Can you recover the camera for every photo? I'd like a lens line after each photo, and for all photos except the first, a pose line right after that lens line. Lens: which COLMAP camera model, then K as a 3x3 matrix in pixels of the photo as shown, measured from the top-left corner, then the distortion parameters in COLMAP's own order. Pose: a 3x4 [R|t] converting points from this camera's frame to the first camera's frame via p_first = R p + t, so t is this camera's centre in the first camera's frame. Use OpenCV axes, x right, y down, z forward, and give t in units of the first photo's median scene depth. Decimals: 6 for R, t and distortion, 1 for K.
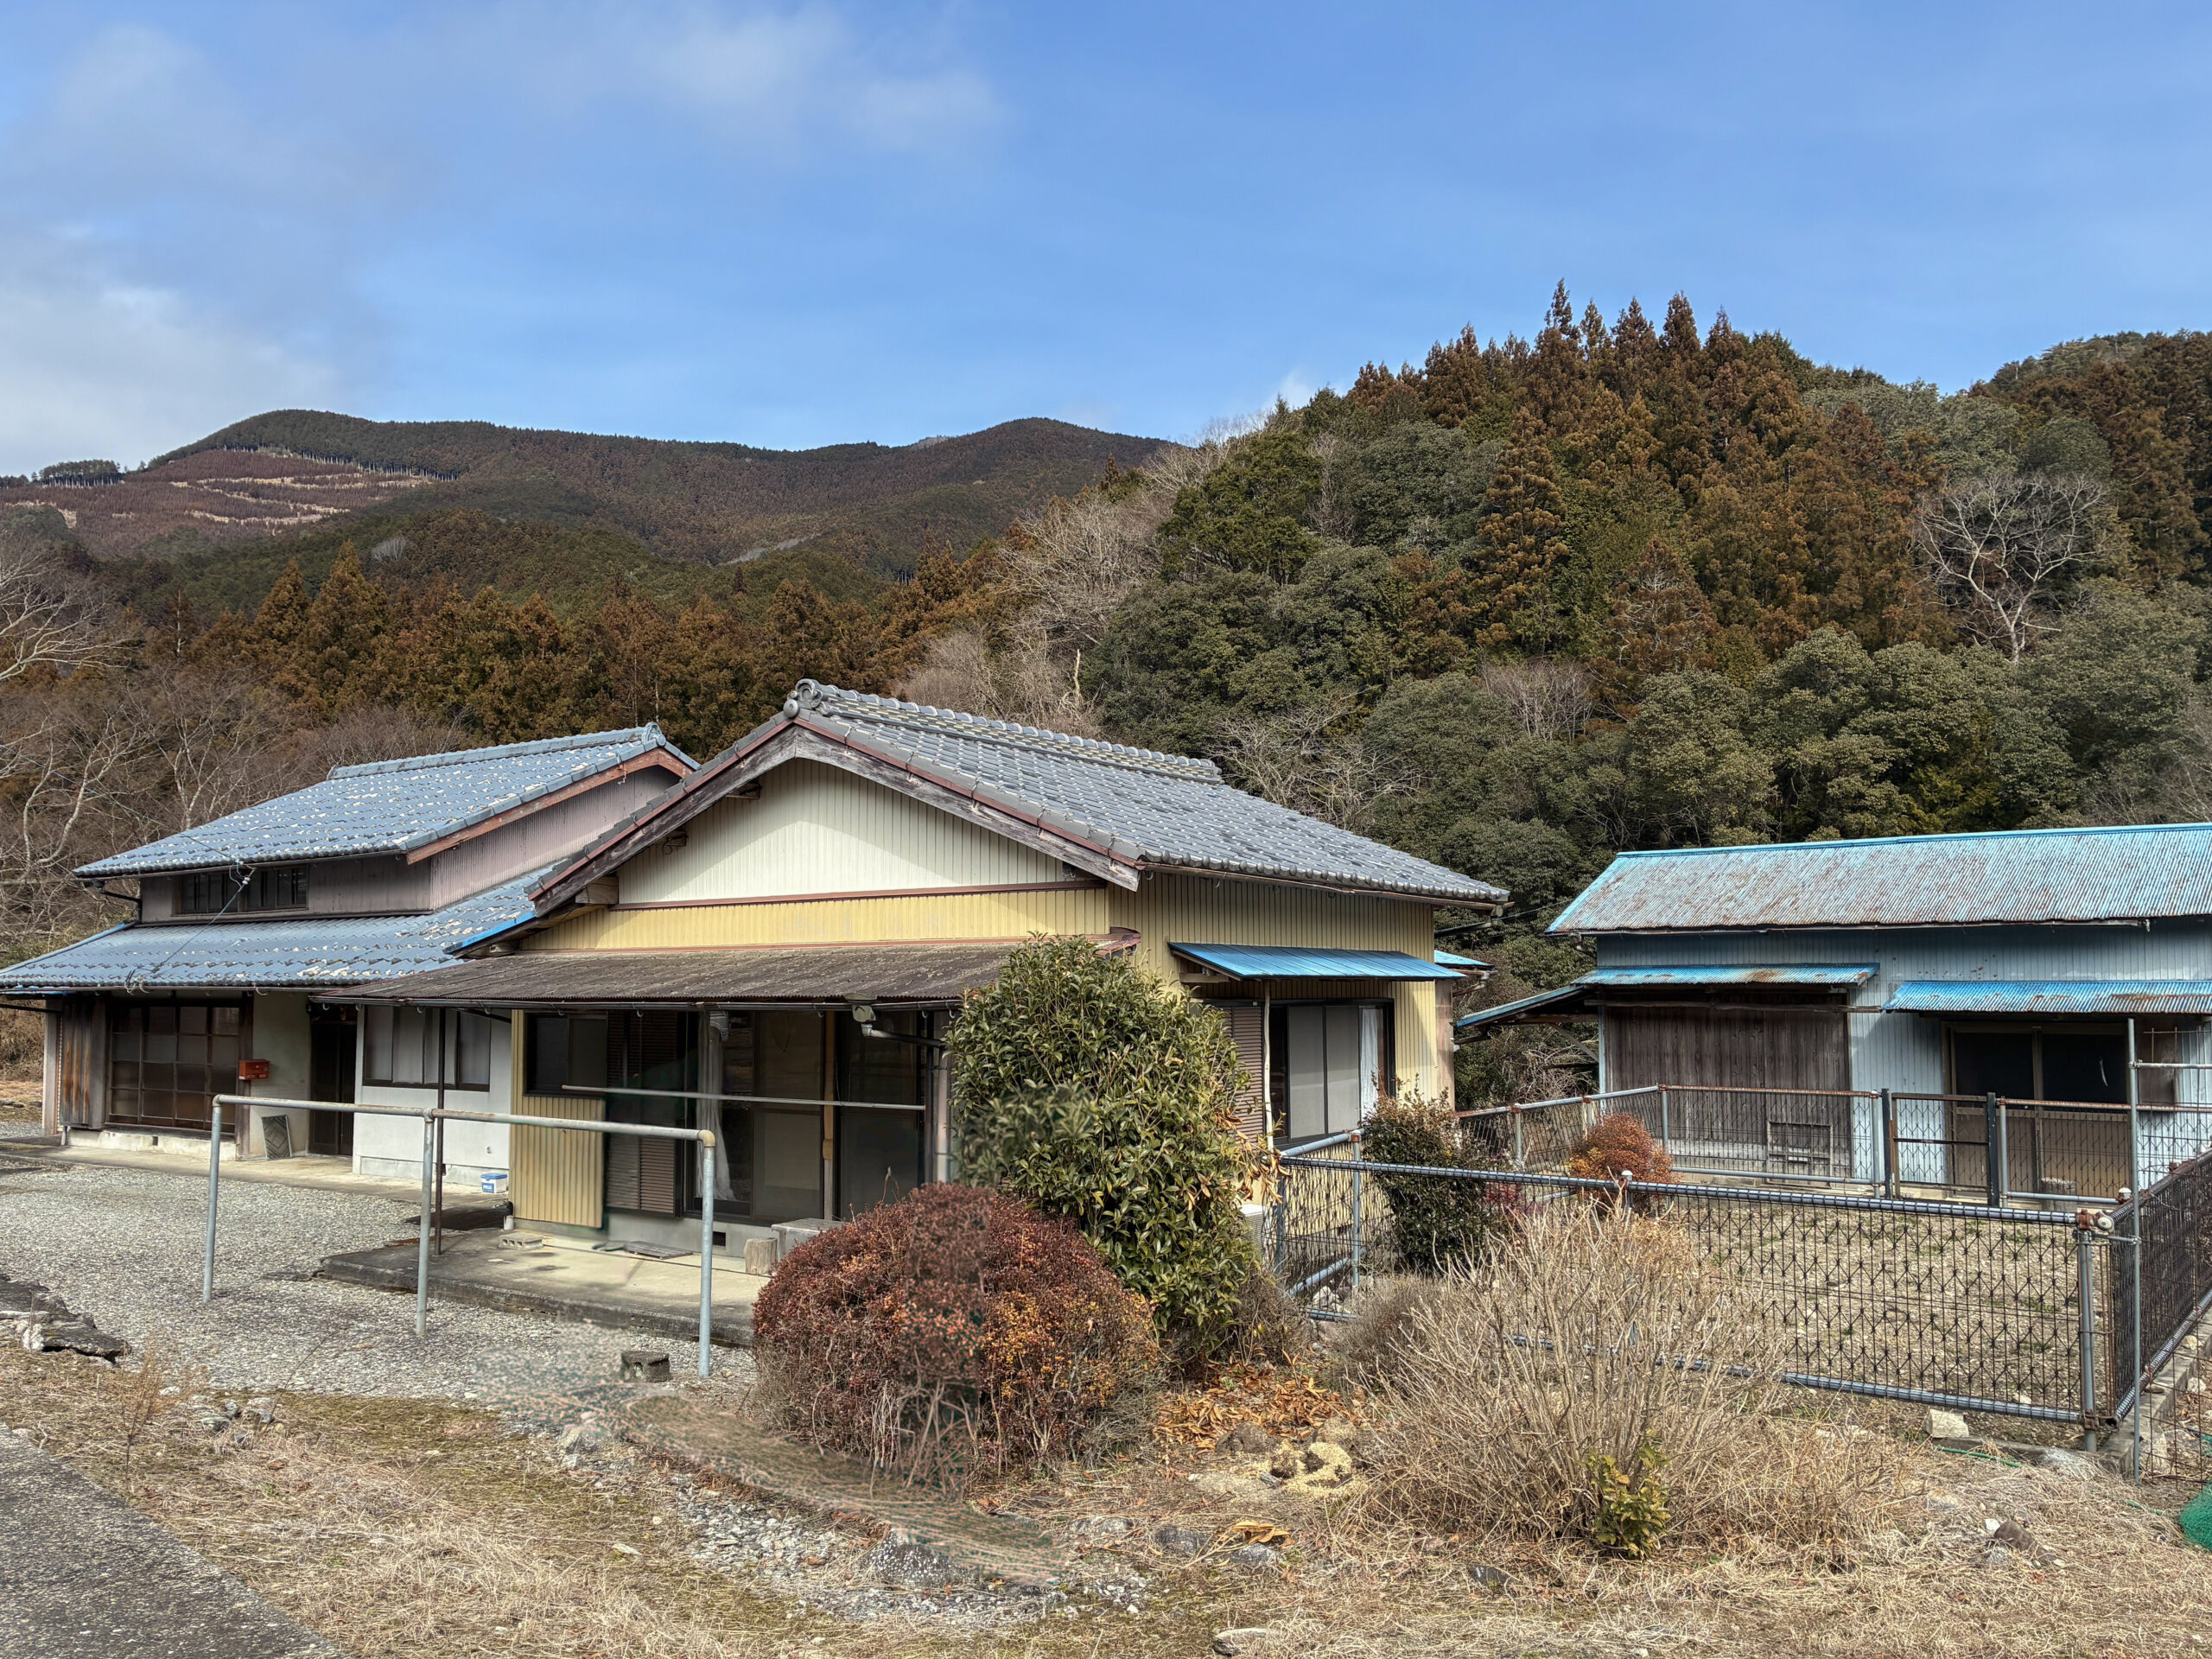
lens RADIAL K [[1756.2, 0, 1112.4], [0, 1756.2, 875.7], [0, 0, 1]] dist [0.049459, -0.093769]
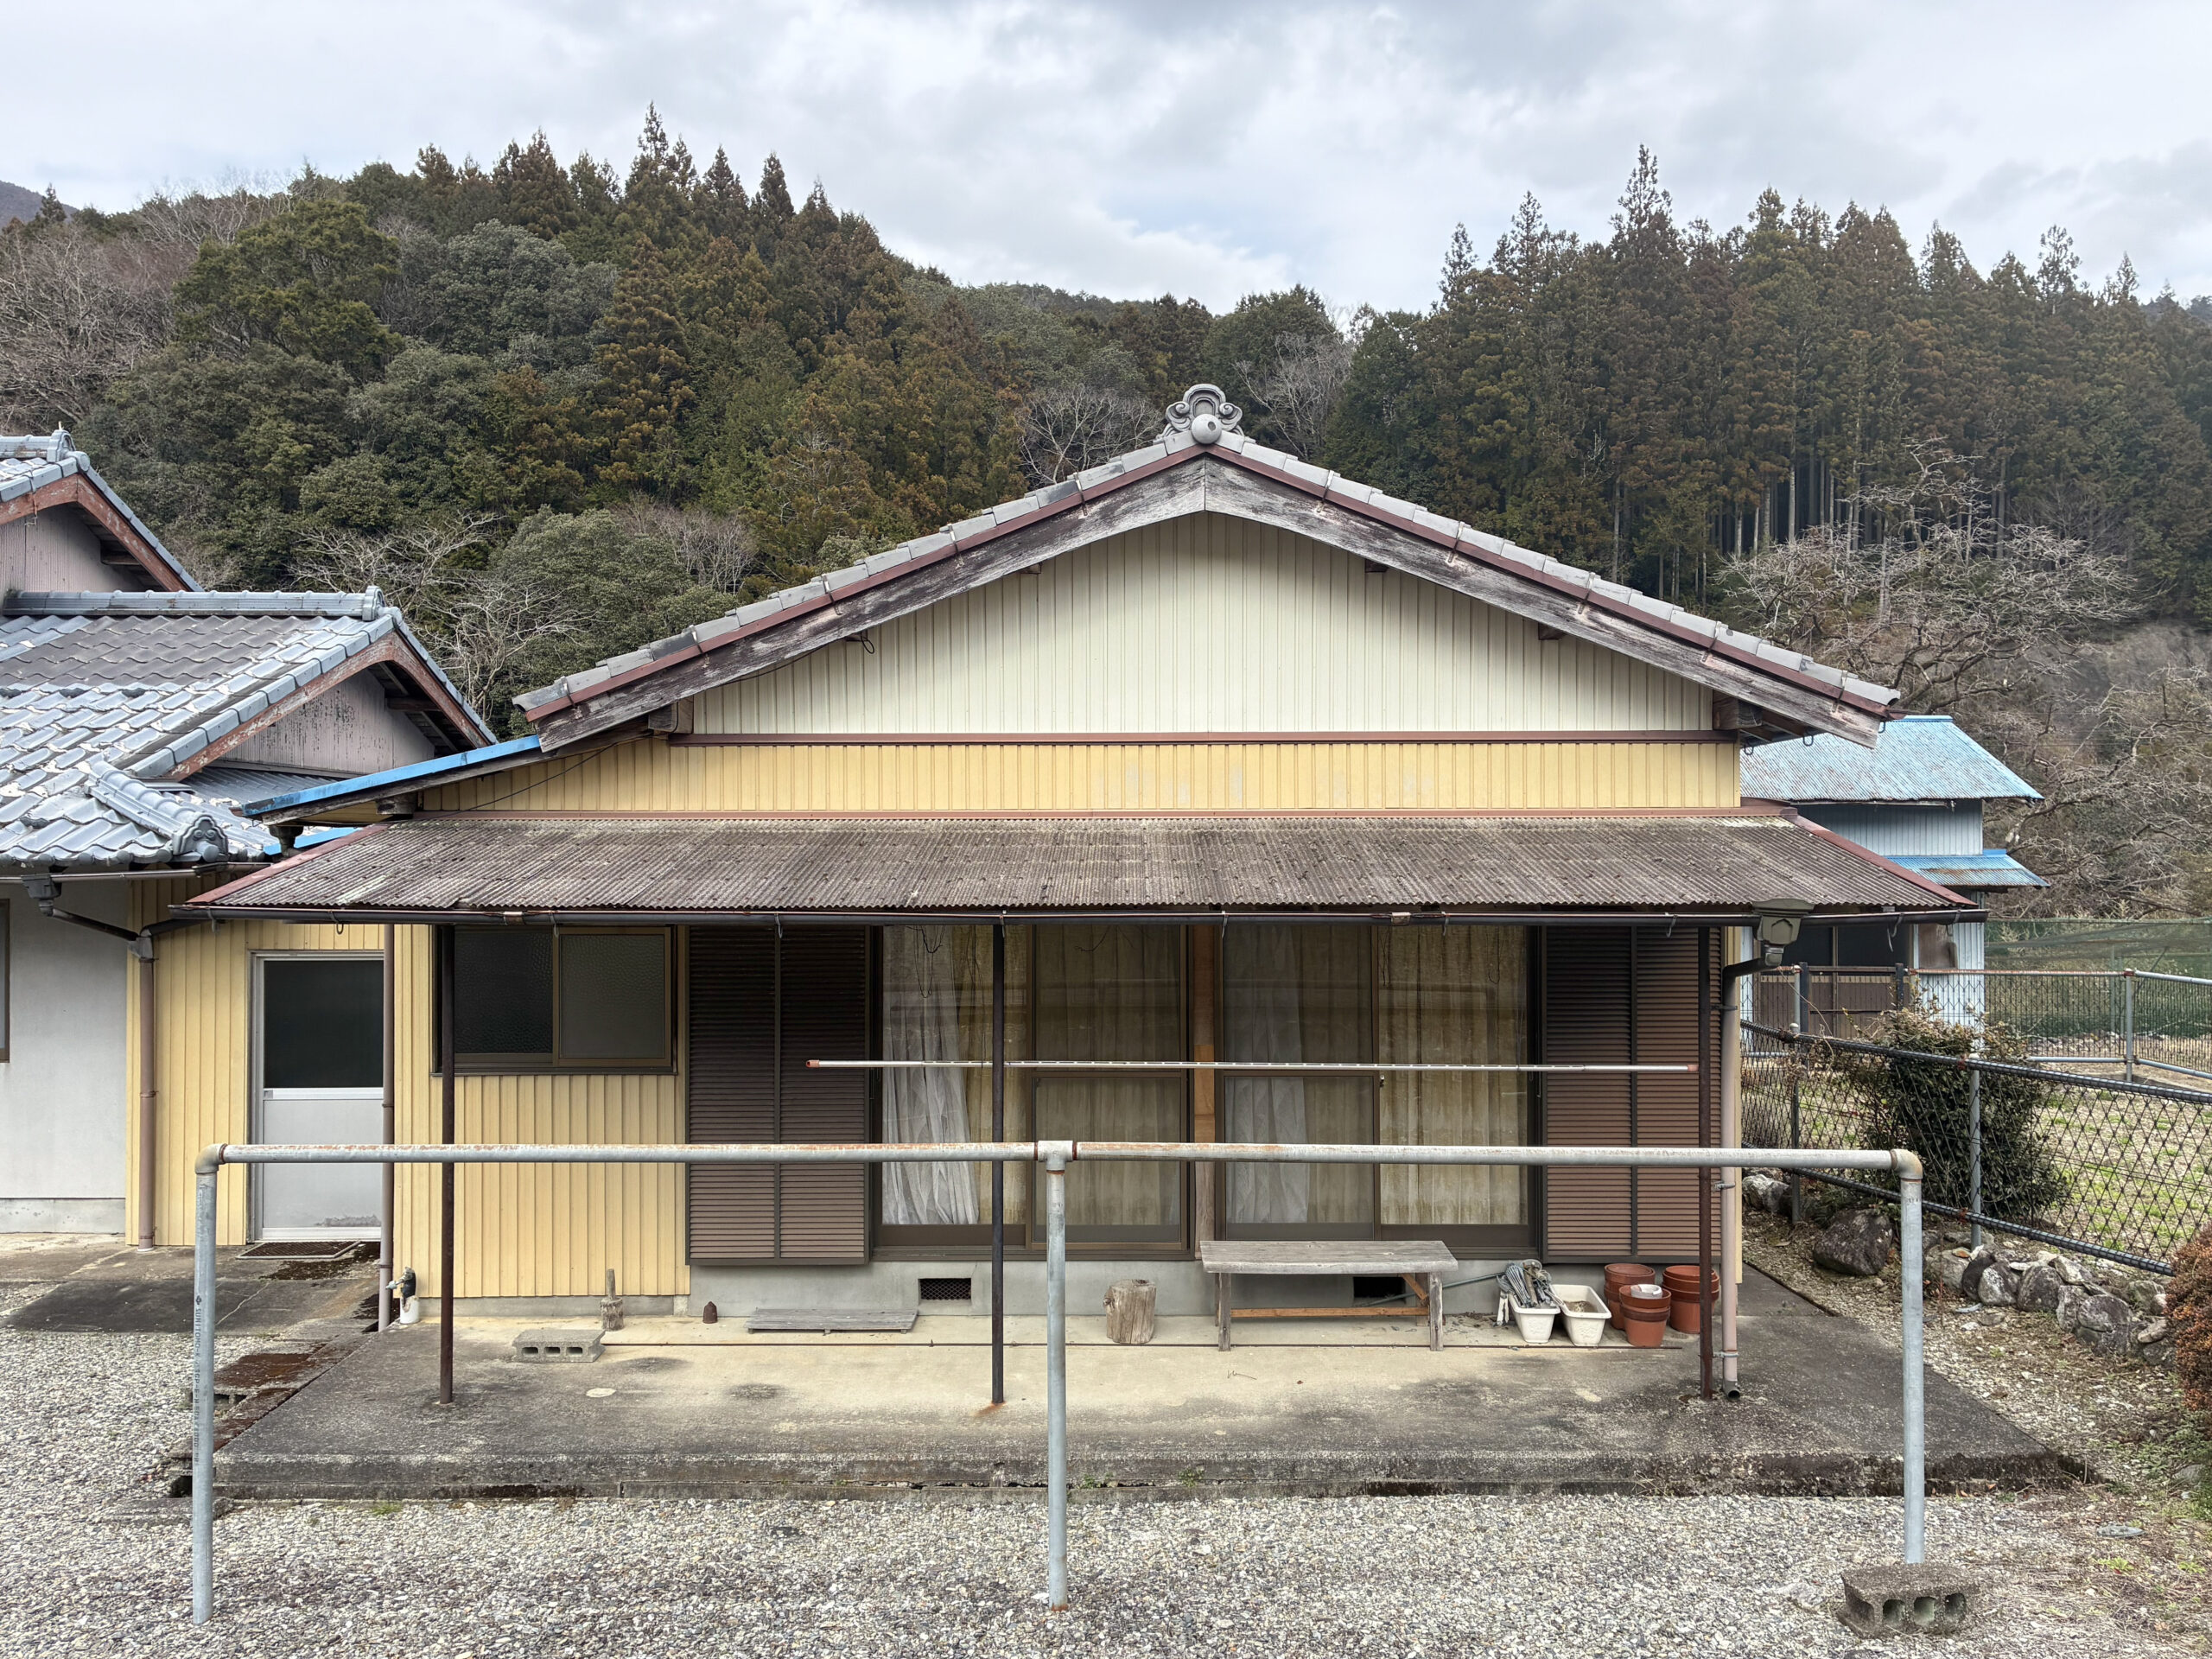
lens RADIAL K [[1713.5, 0, 1146.1], [0, 1713.5, 822.3], [0, 0, 1]] dist [0.042317, -0.036315]
pose [[0.807736, 0.008303, 0.589486, -0.351834], [-0.037285, 0.998619, 0.037023, 0.013222], [-0.588365, -0.051883, 0.806930, 0.330535]]
